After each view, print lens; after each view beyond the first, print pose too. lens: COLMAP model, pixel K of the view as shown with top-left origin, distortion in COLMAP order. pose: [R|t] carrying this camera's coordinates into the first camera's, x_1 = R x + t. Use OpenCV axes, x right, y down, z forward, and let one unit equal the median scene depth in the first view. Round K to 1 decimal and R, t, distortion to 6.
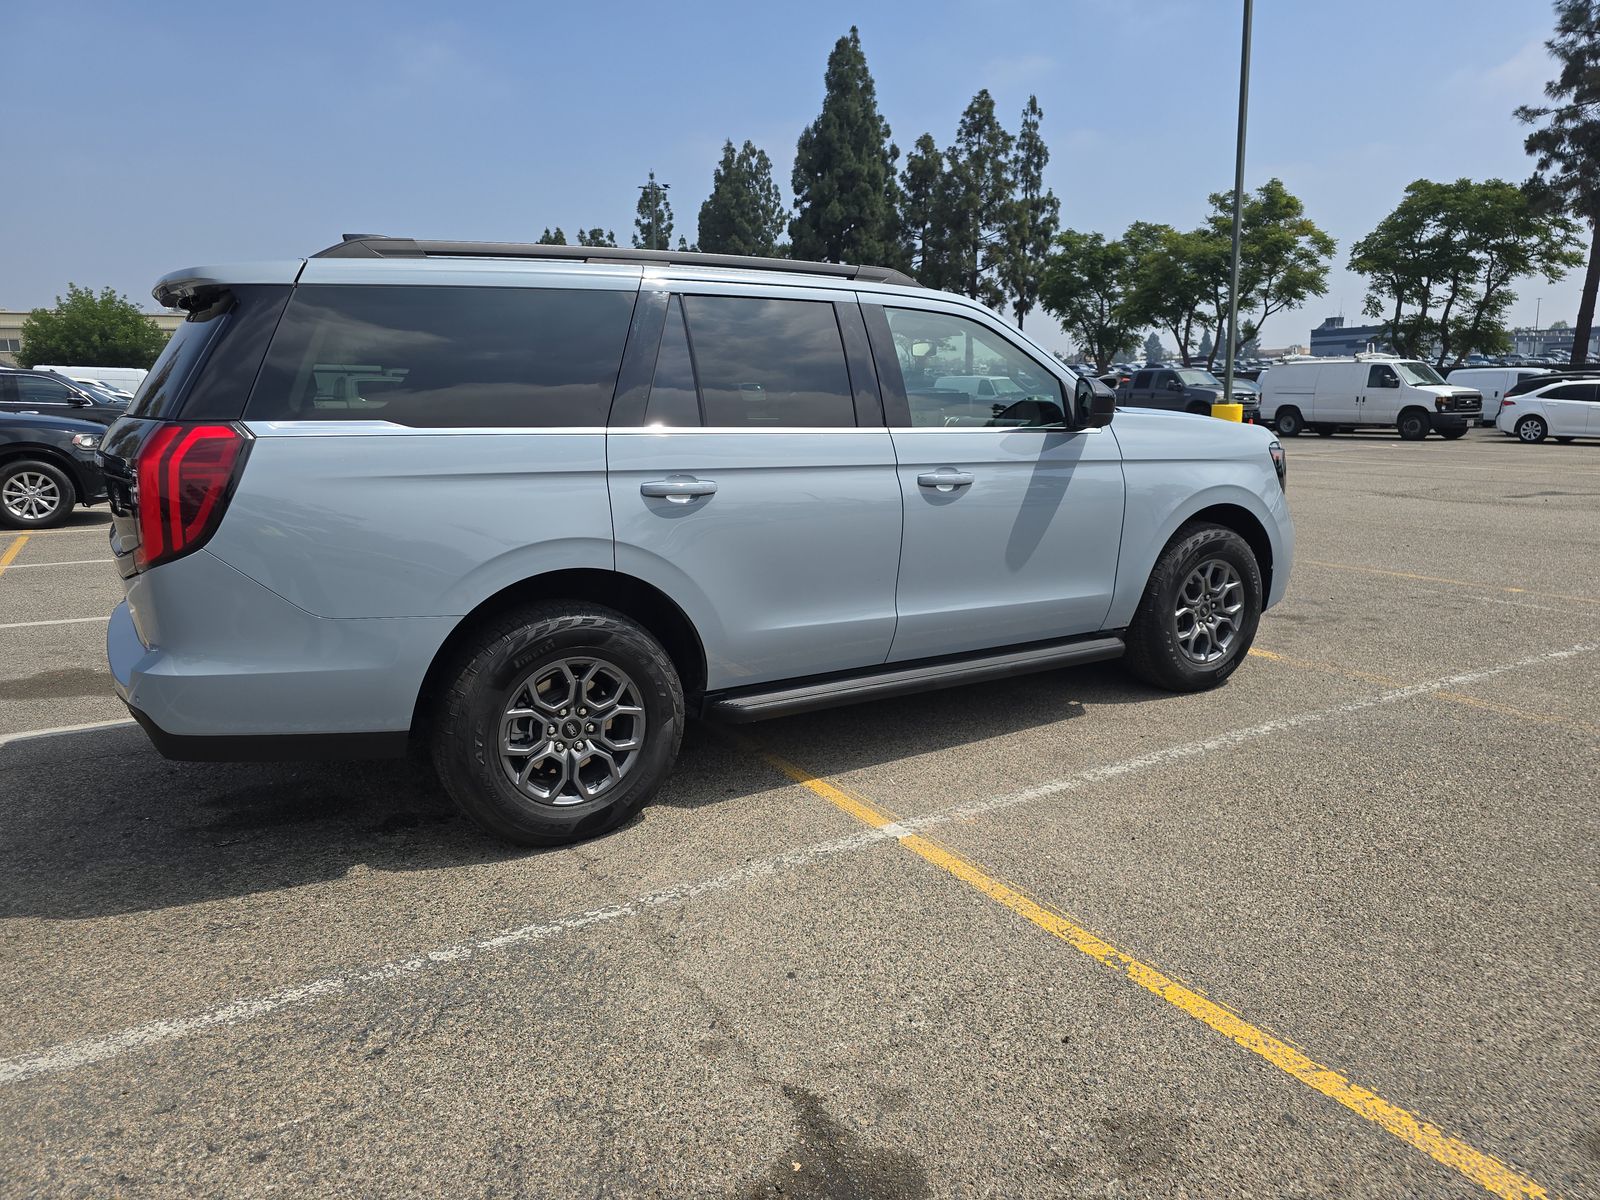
lens RADIAL K [[1092.7, 0, 792.8], [0, 1092.7, 595.8], [0, 0, 1]] dist [0.028926, -0.017372]
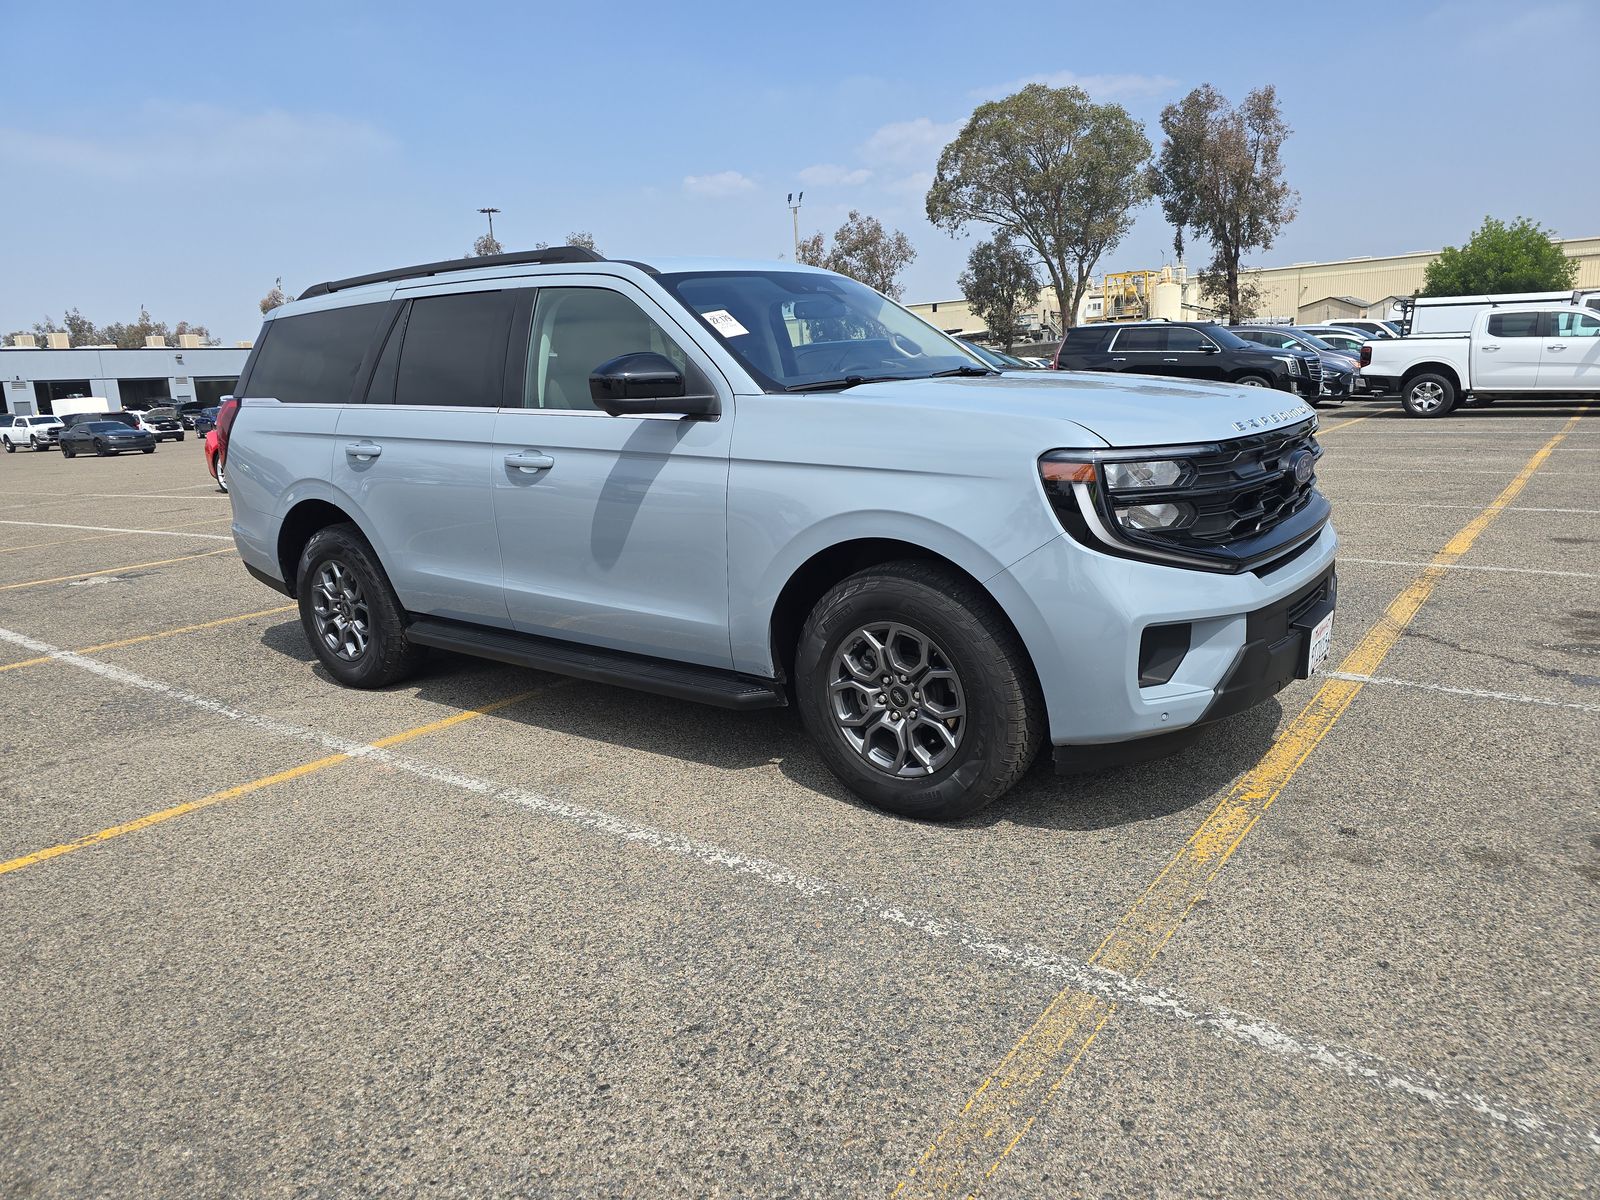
lens RADIAL K [[1092.7, 0, 798.8], [0, 1092.7, 595.0], [0, 0, 1]] dist [0.028926, -0.017372]
pose [[0.357732, 0.187953, -0.914714, 0.082561], [-0.133711, 0.979752, 0.149024, -0.012008], [0.924202, 0.068997, 0.375620, 0.060951]]
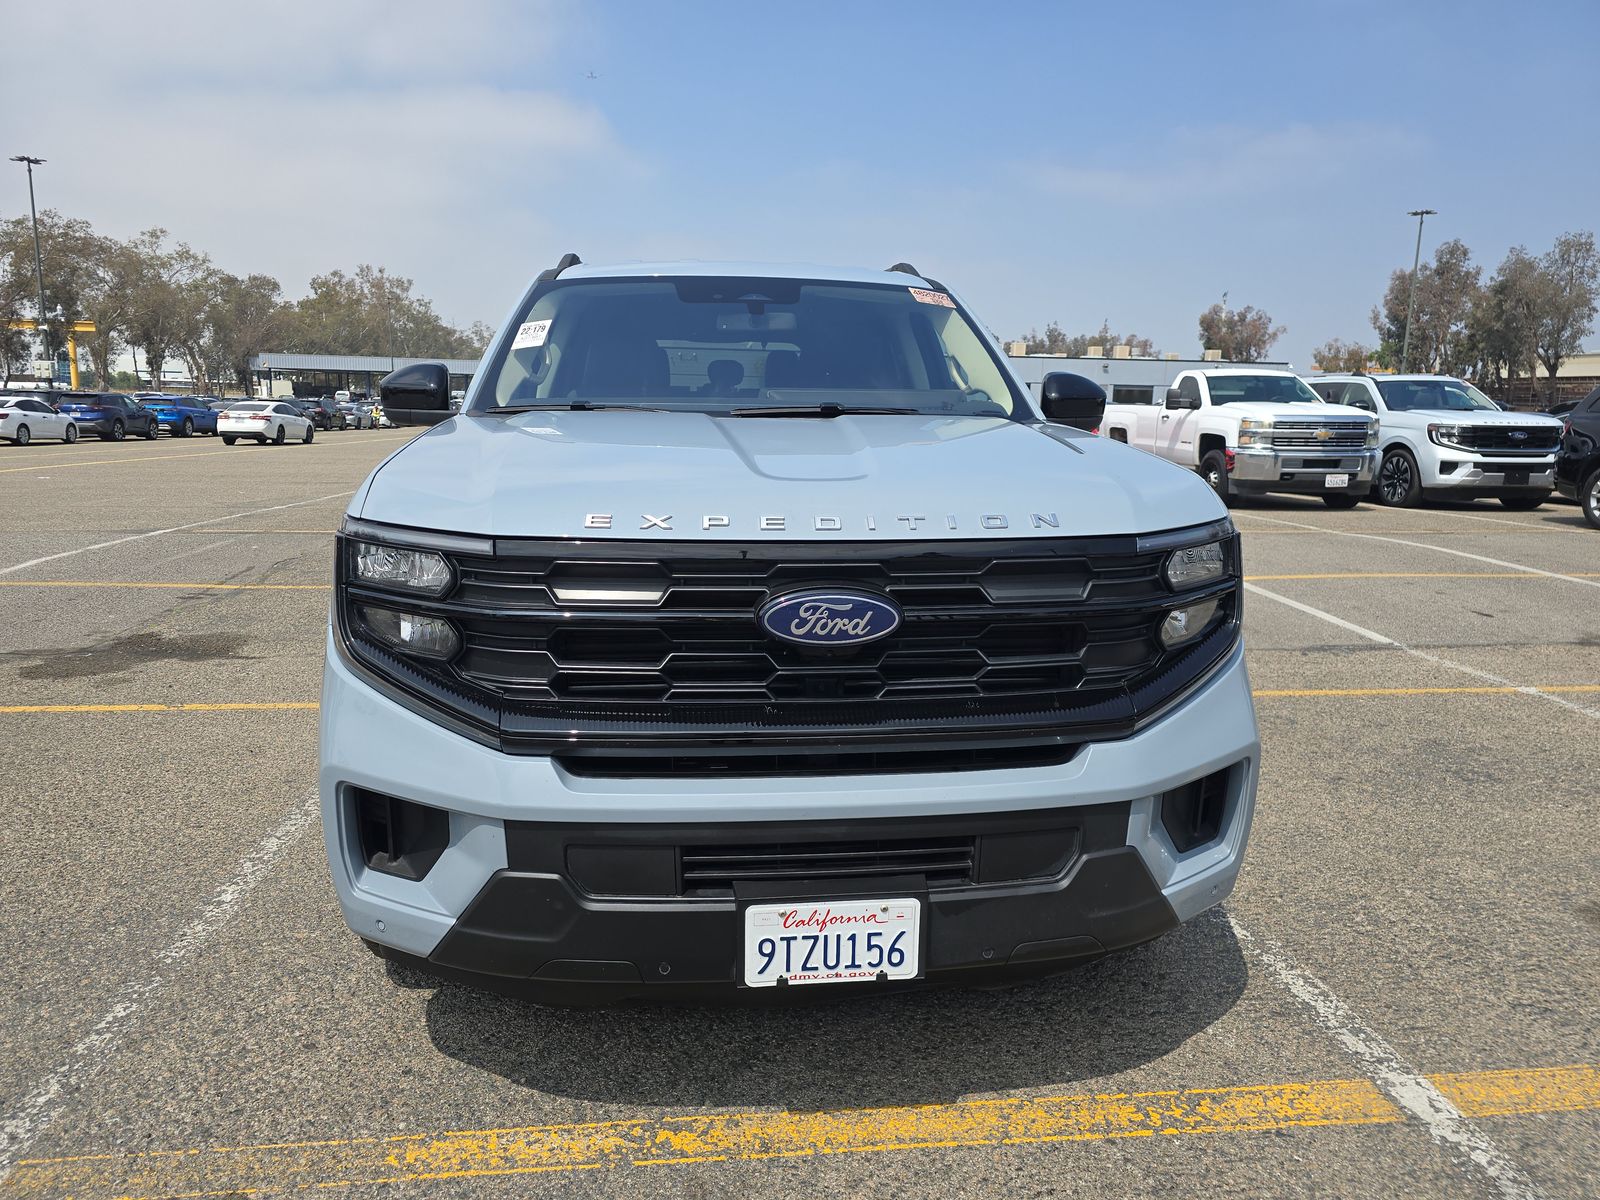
lens RADIAL K [[1092.7, 0, 786.7], [0, 1092.7, 613.6], [0, 0, 1]] dist [0.028926, -0.017372]
pose [[-0.437296, 0.181594, -0.880793, 0.065665], [-0.180418, 0.941775, 0.283740, -0.022268], [0.881035, 0.282989, -0.379071, 0.117914]]
